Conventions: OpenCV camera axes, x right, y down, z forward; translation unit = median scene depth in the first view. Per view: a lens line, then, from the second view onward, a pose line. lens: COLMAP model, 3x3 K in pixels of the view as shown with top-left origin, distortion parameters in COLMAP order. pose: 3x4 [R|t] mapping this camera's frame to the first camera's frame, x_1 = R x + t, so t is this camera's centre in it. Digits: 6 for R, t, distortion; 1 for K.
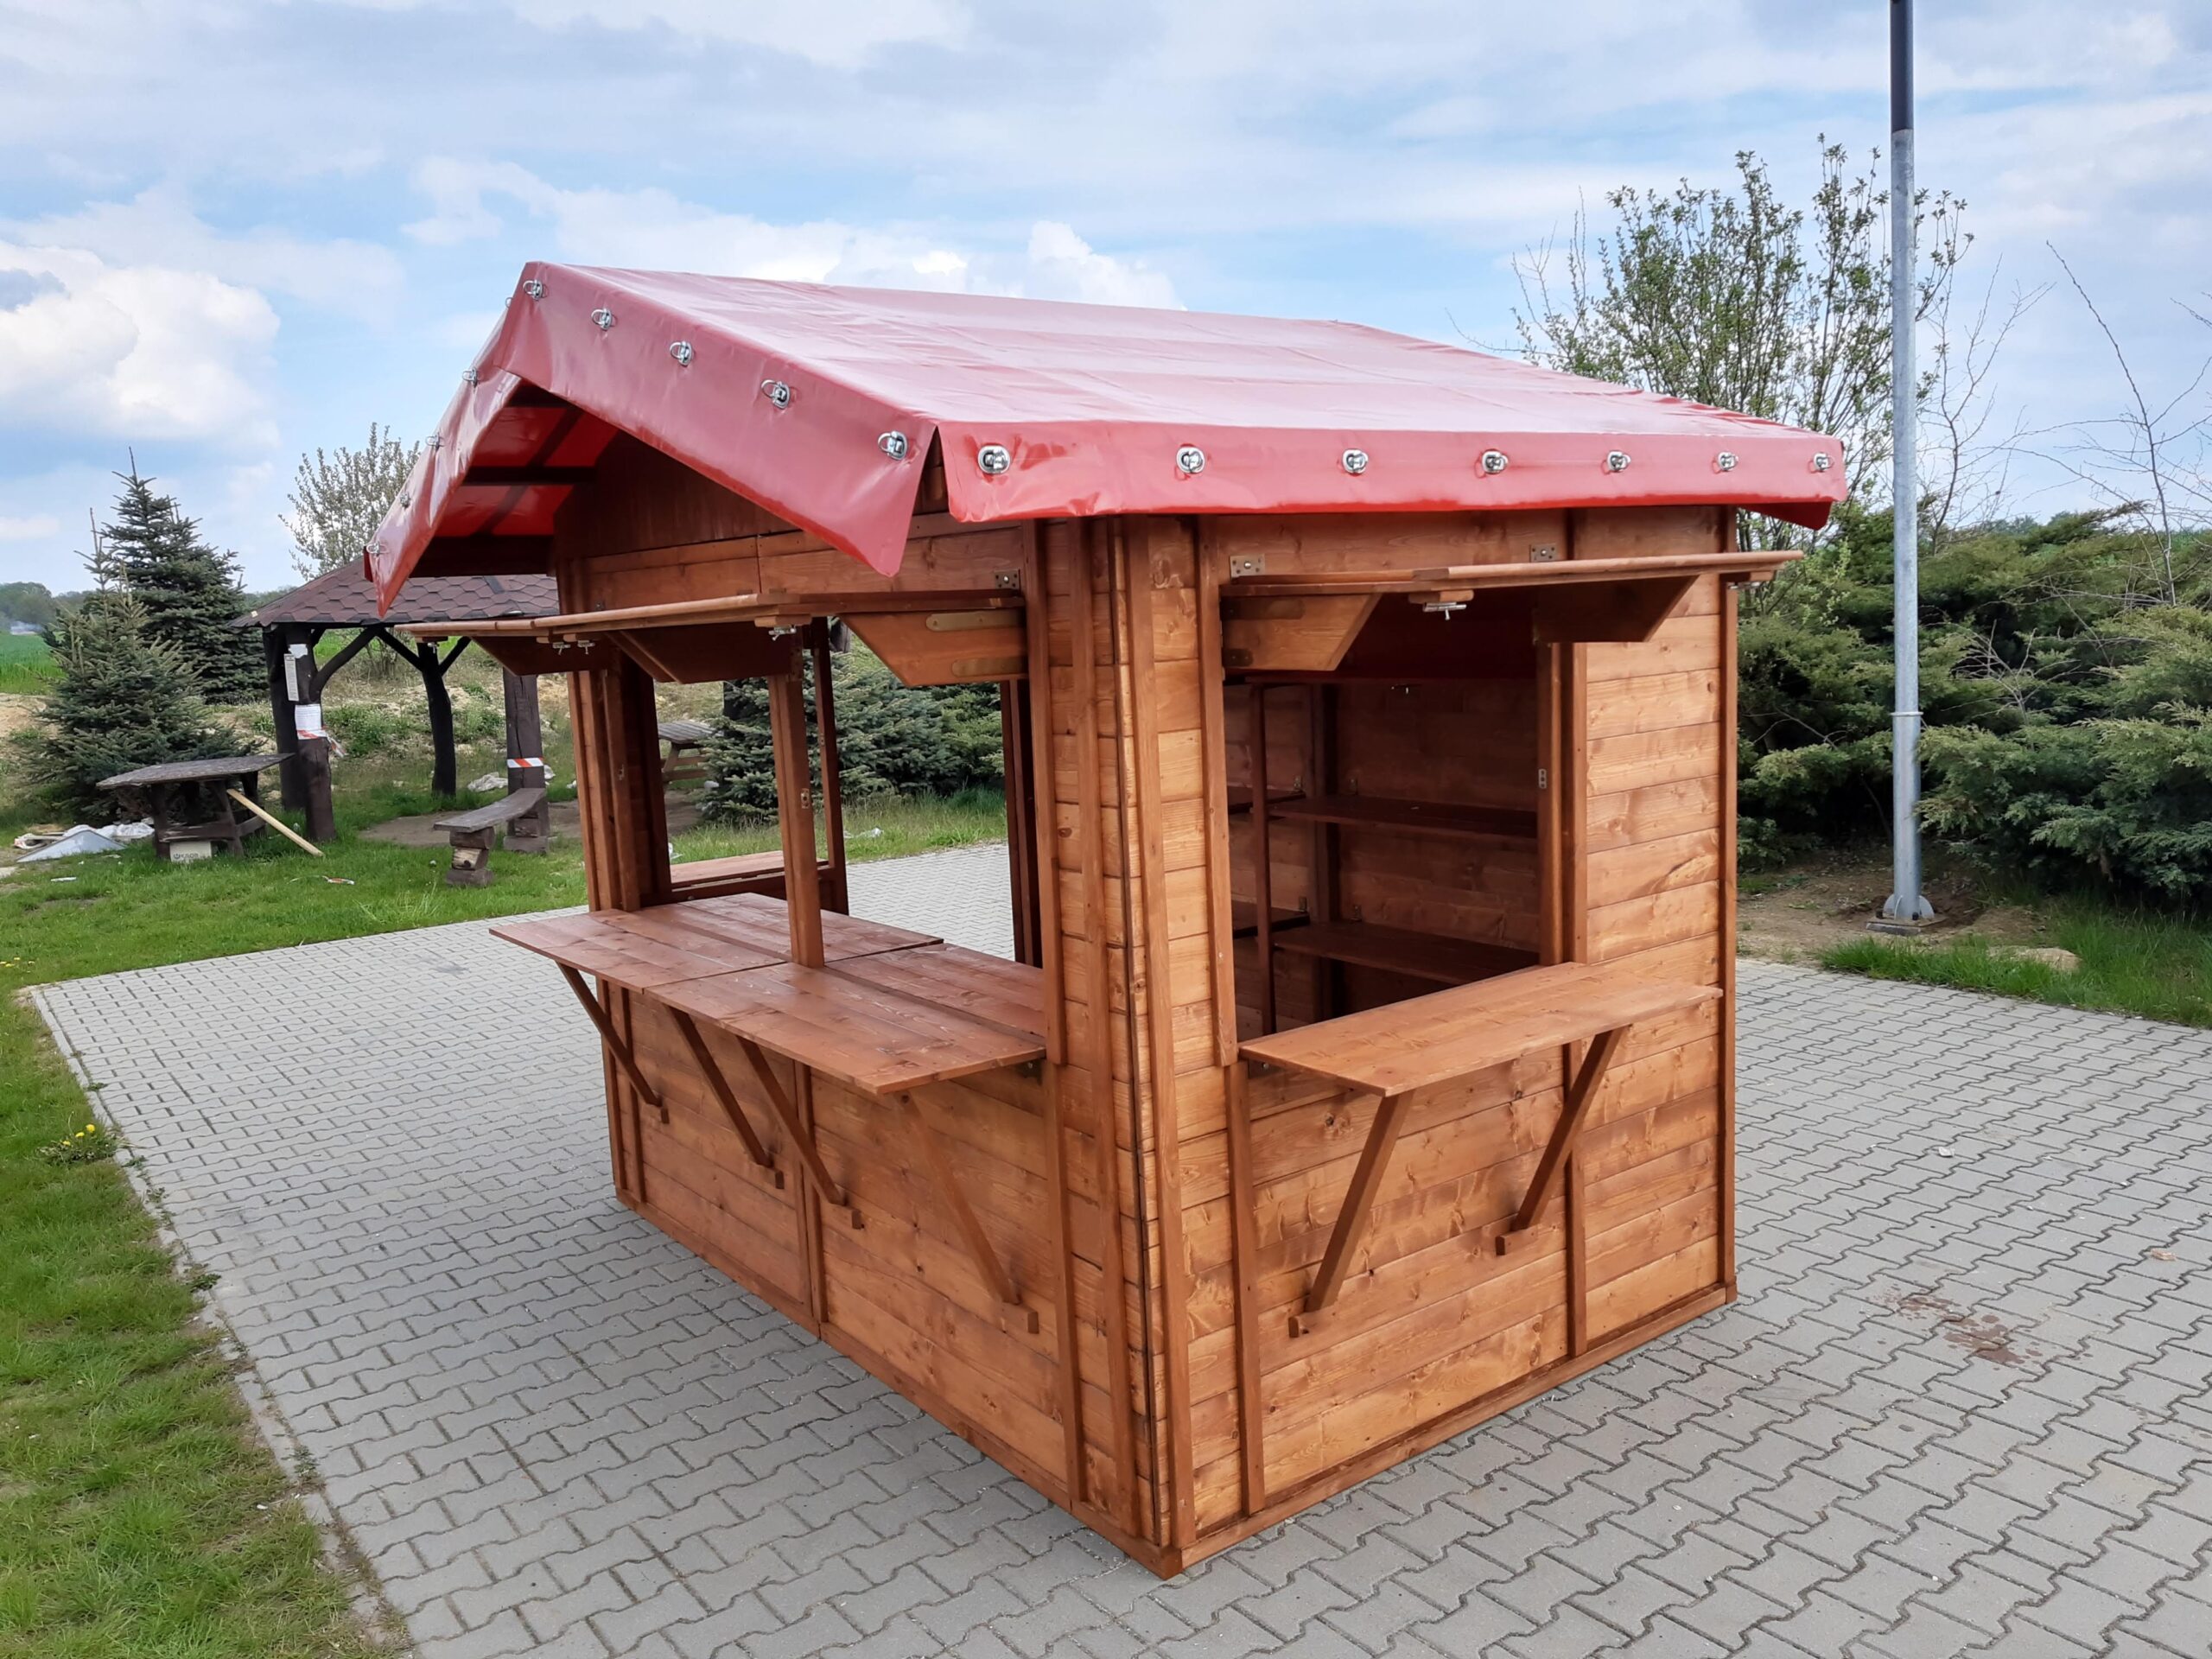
lens RADIAL K [[1674.0, 0, 1111.4], [0, 1674.0, 825.8], [0, 0, 1]] dist [0.027773, -0.039573]
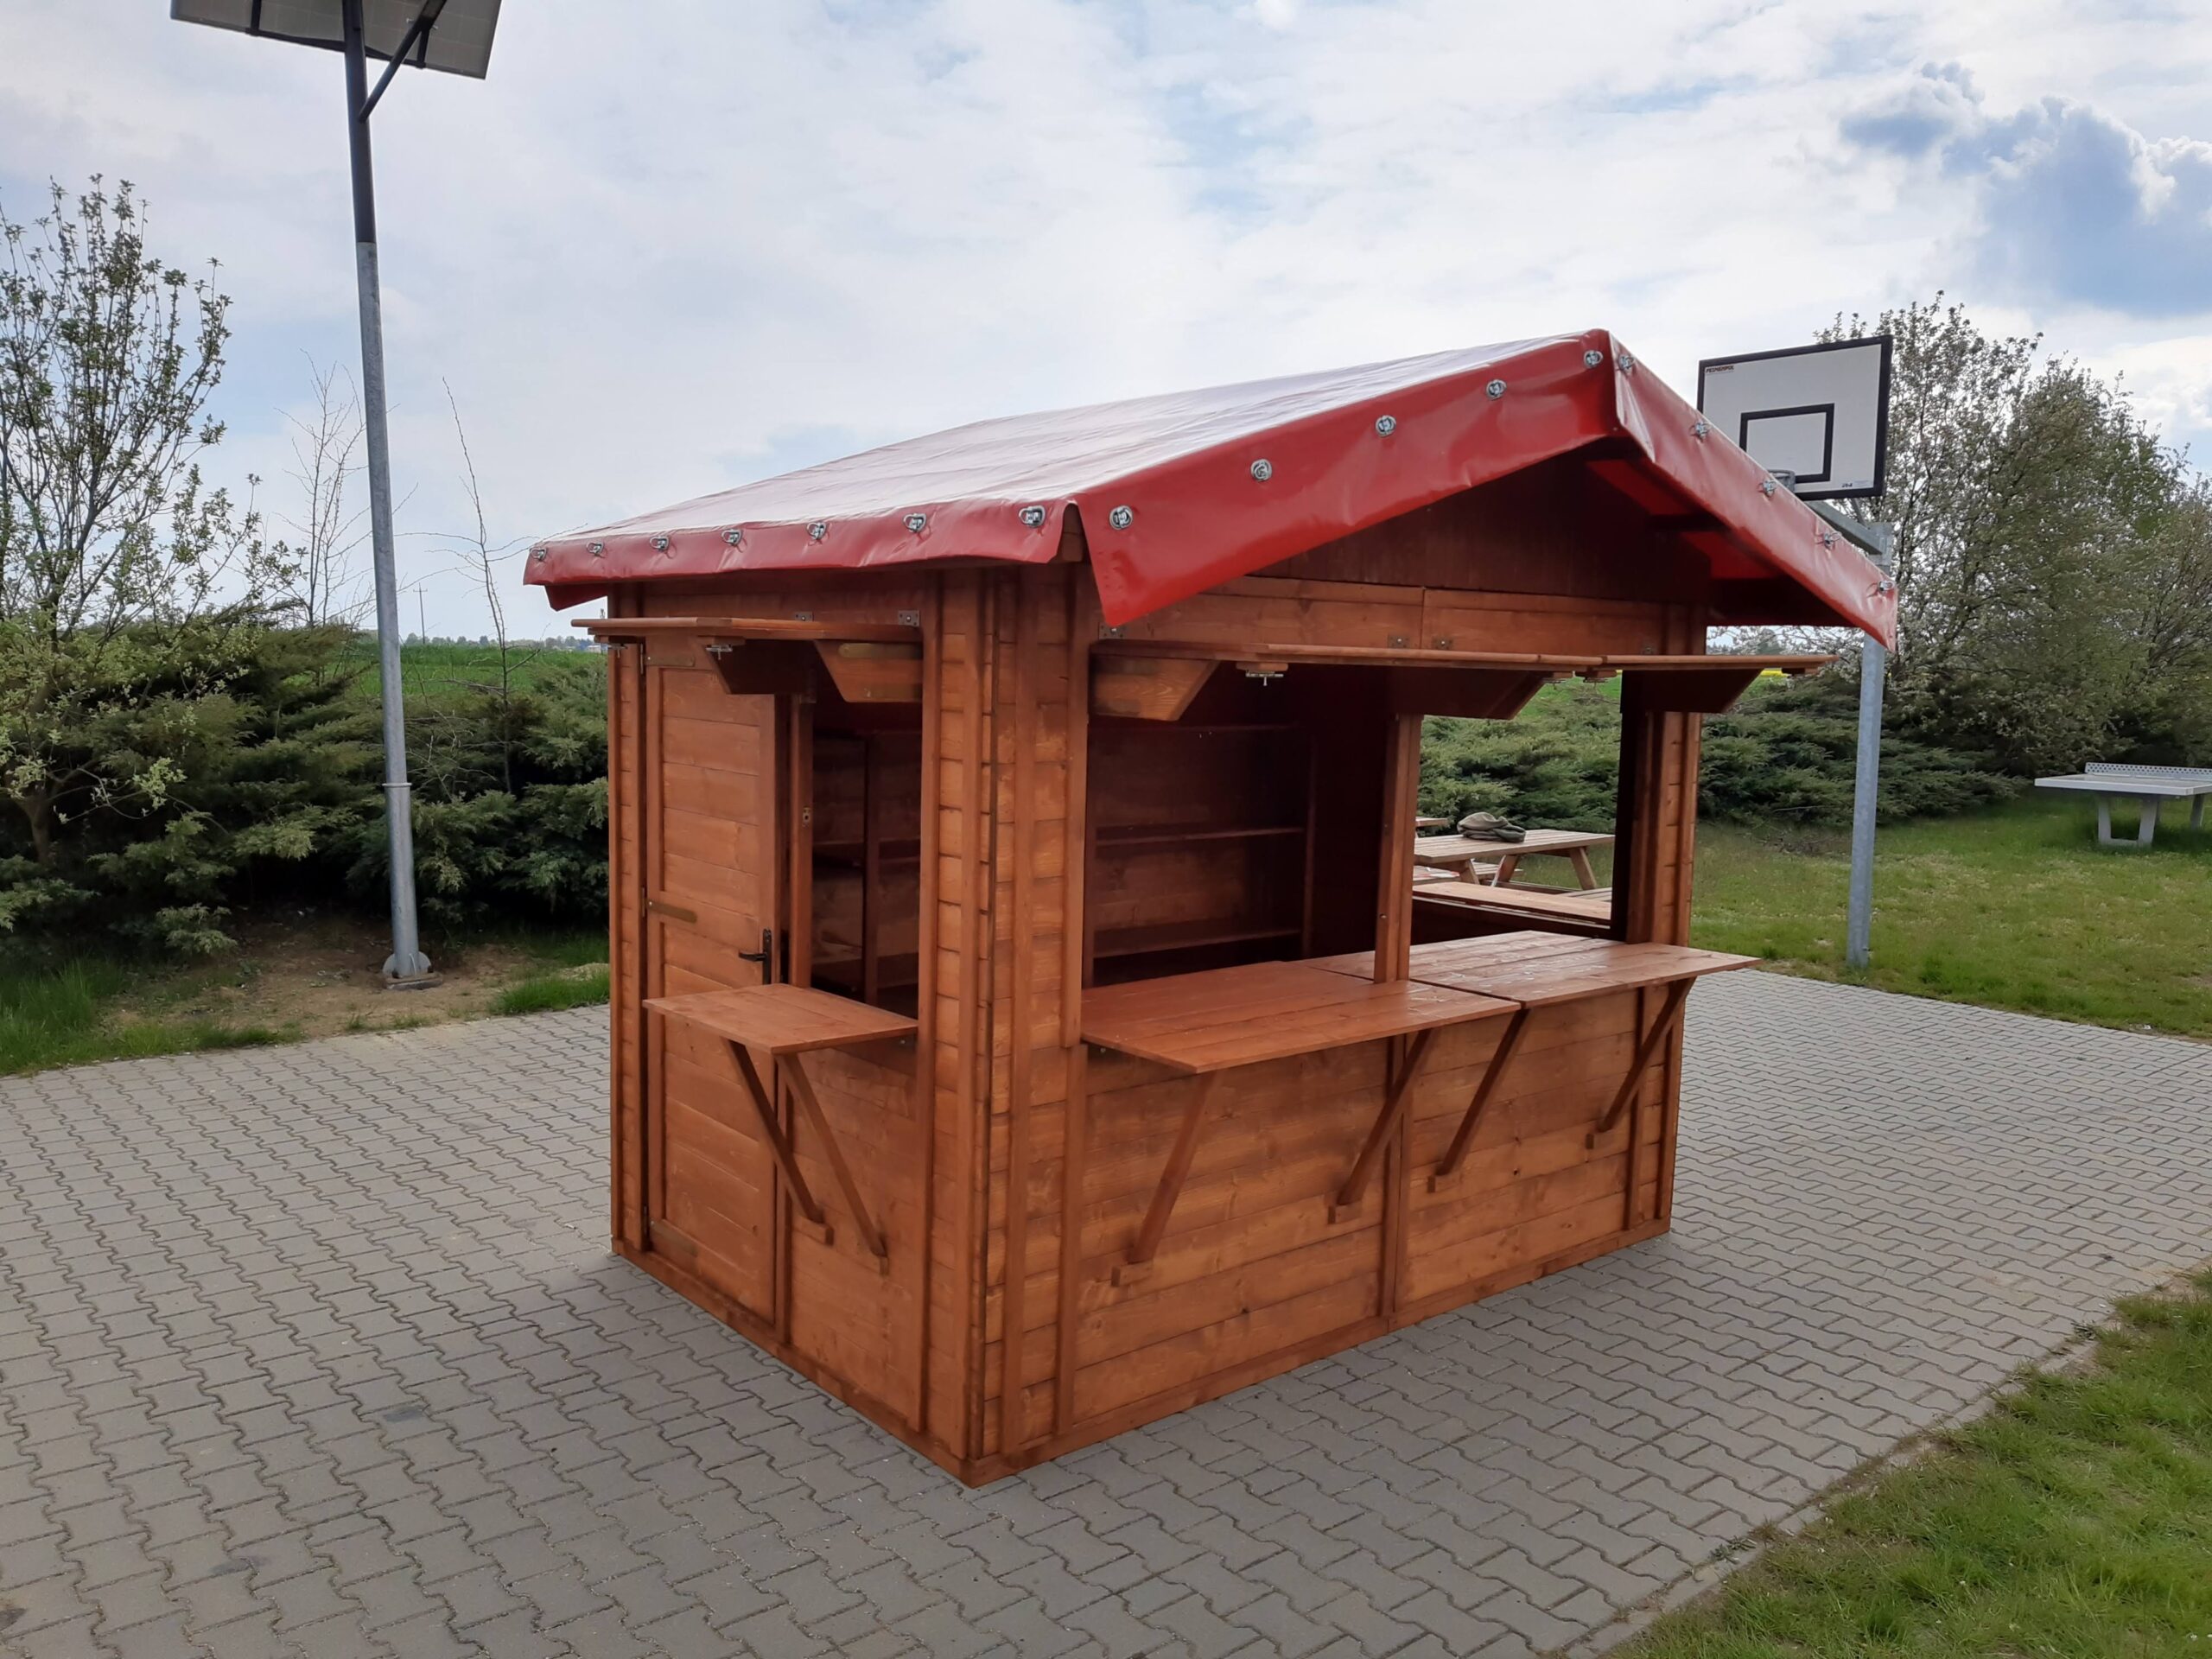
lens RADIAL K [[1674.0, 0, 1093.5], [0, 1674.0, 839.6], [0, 0, 1]] dist [0.027773, -0.039573]
pose [[-0.052333, -0.062213, 0.996690, -1.303760], [0.116969, 0.990806, 0.067988, -0.109281], [-0.991756, 0.120140, -0.044575, 1.286908]]
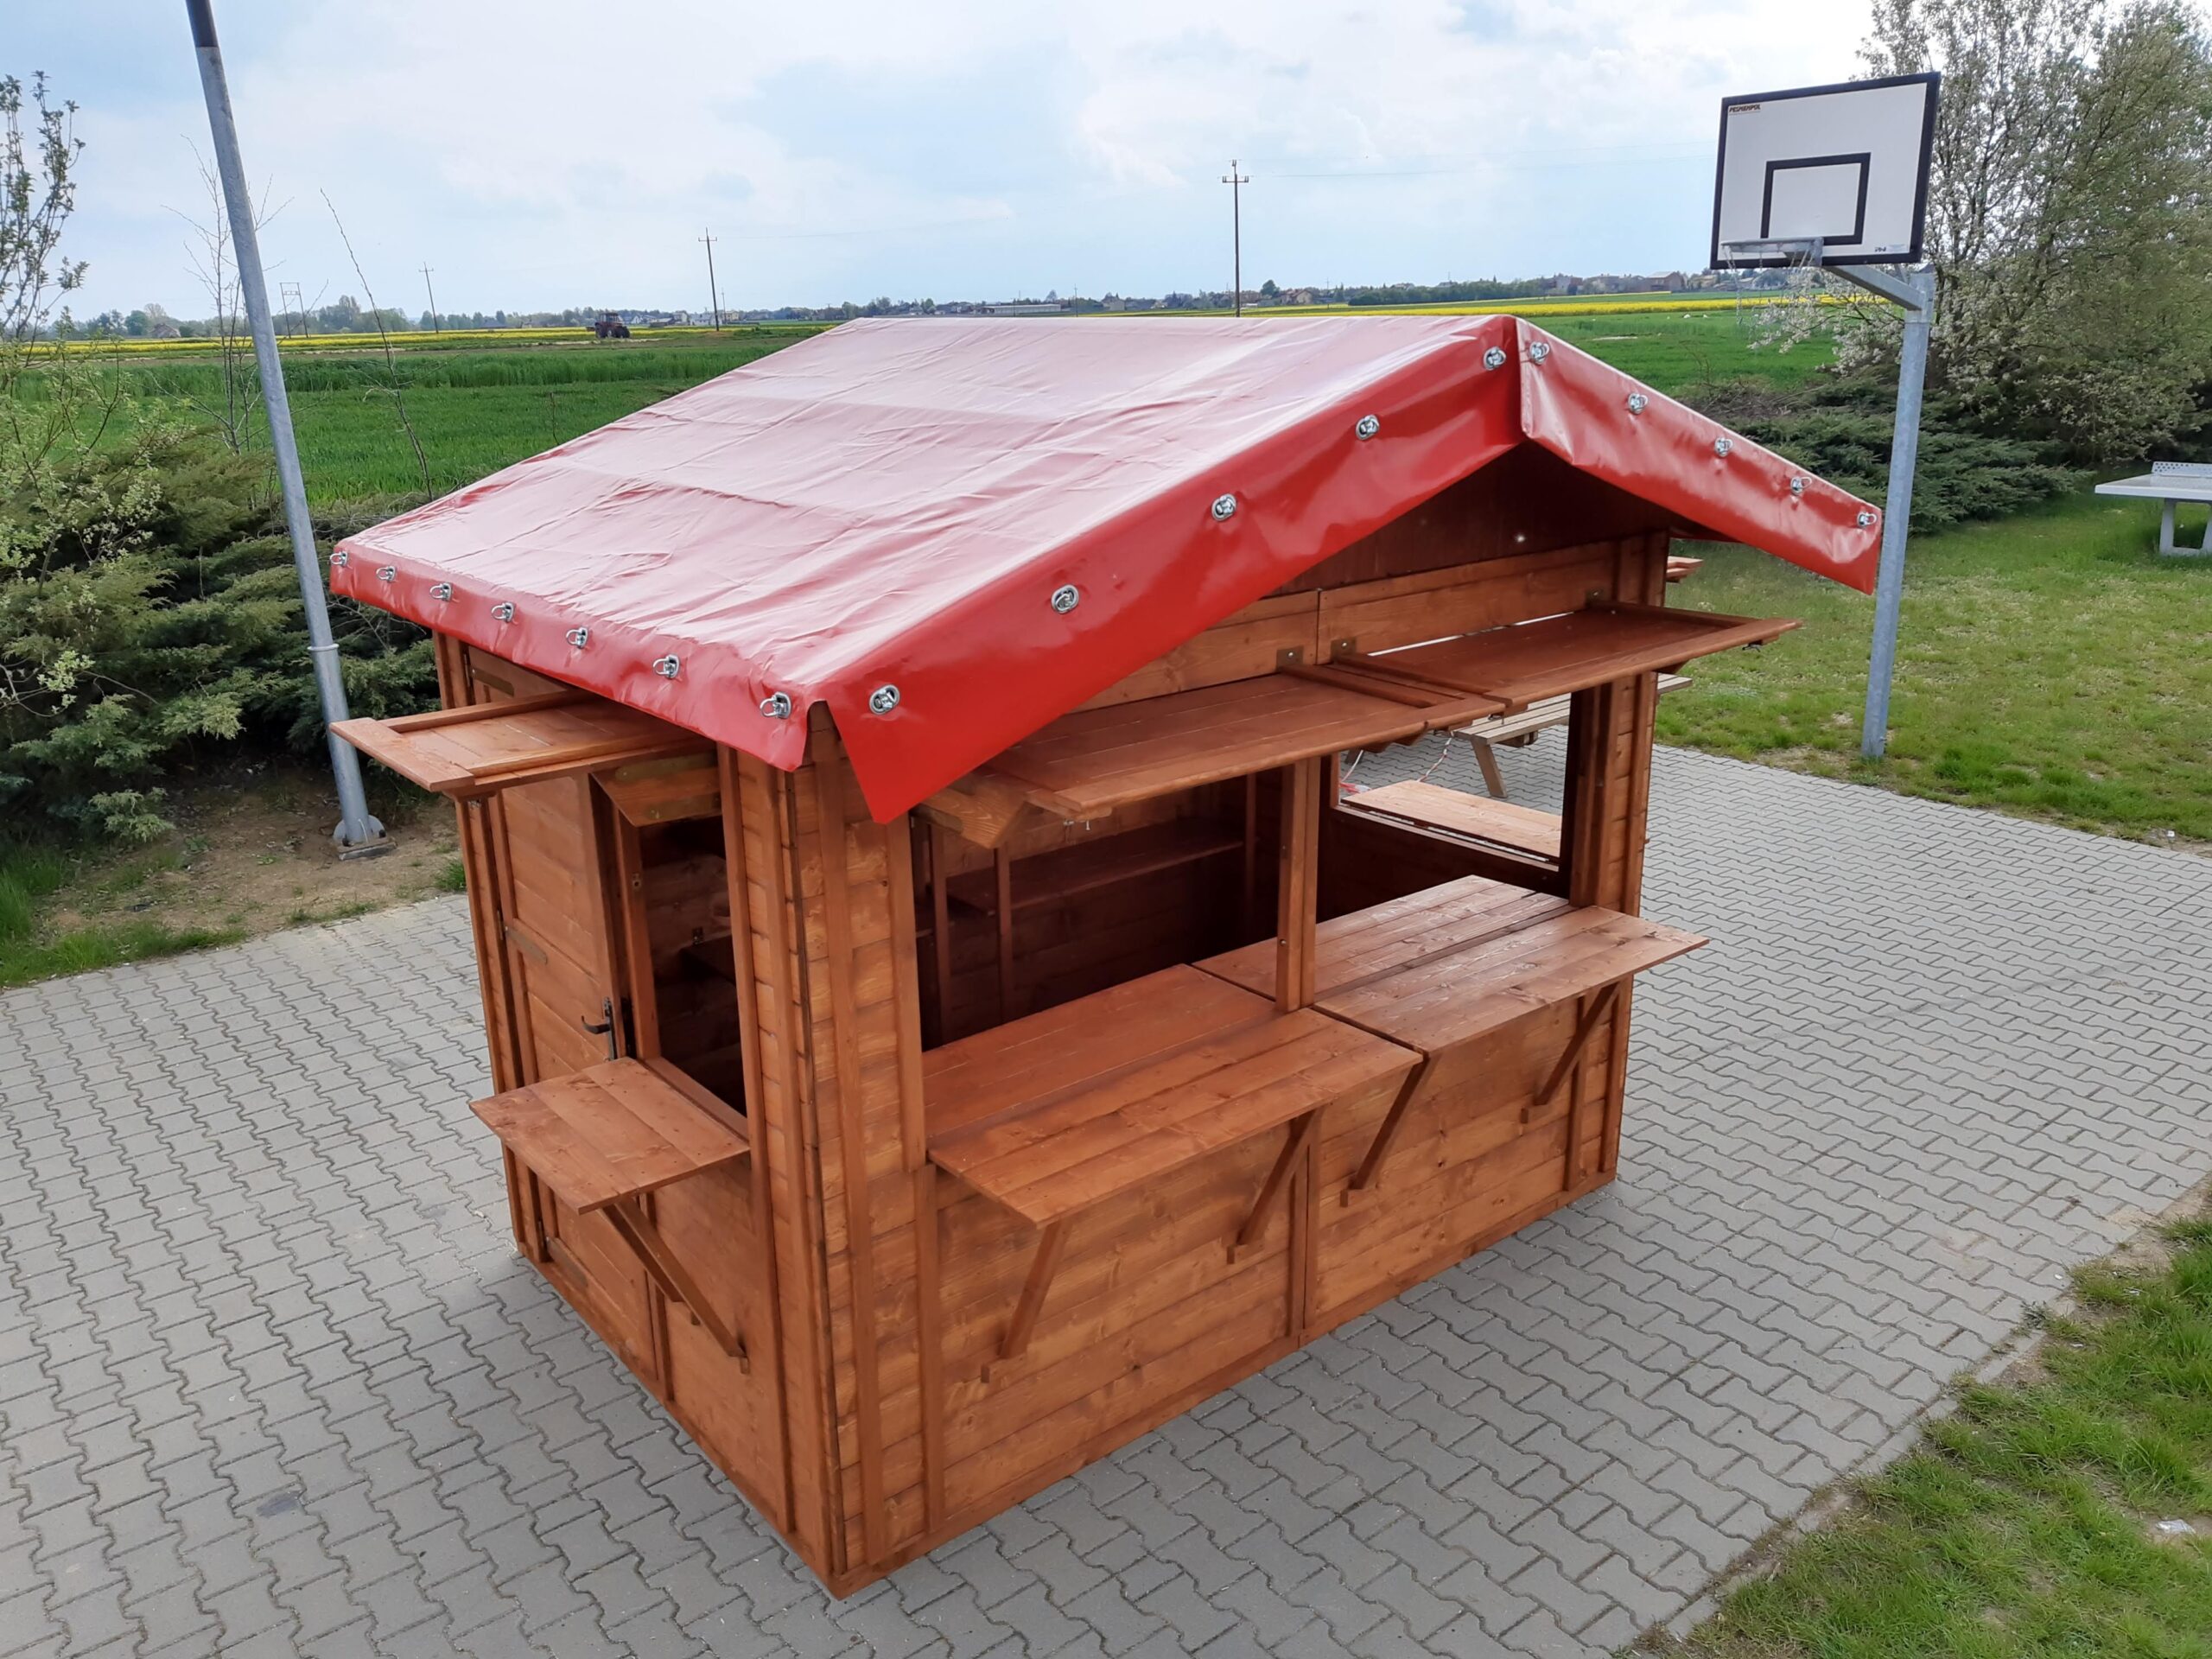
lens RADIAL K [[1674.0, 0, 1094.9], [0, 1674.0, 835.3], [0, 0, 1]] dist [0.027773, -0.039573]
pose [[-0.029982, -0.254154, 0.966699, -1.175118], [0.156163, 0.954066, 0.255677, -0.304042], [-0.987276, 0.158628, 0.011084, 1.143024]]
